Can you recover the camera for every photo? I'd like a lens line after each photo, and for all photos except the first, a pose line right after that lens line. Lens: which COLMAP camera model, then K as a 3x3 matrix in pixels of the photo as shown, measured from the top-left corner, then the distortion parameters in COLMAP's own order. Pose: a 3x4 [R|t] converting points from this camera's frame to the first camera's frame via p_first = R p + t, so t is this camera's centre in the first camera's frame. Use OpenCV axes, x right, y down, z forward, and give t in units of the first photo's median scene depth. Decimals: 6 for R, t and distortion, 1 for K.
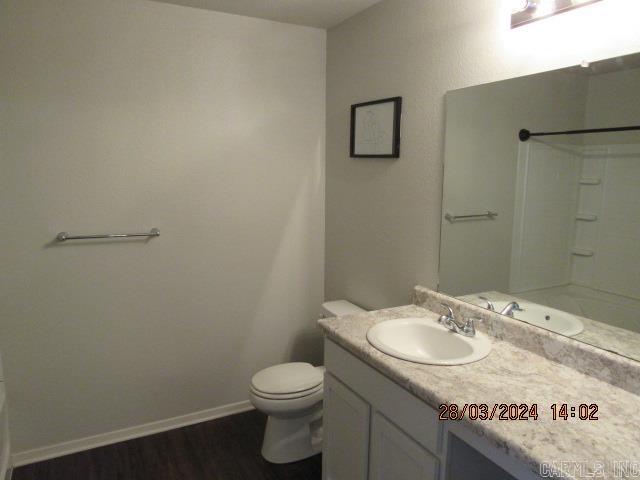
lens RADIAL K [[456.7, 0, 318.2], [0, 456.7, 241.4], [0, 0, 1]] dist [-0.054264, 0.037376]
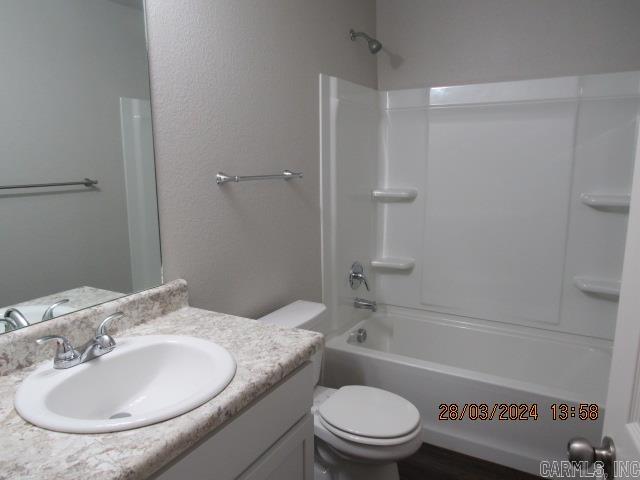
lens RADIAL K [[456.7, 0, 318.2], [0, 456.7, 241.4], [0, 0, 1]] dist [-0.054264, 0.037376]
pose [[-0.523065, -0.161237, 0.836903, -0.370415], [0.145304, 0.950697, 0.273975, -0.073526], [-0.839816, 0.264912, -0.473848, 1.115772]]
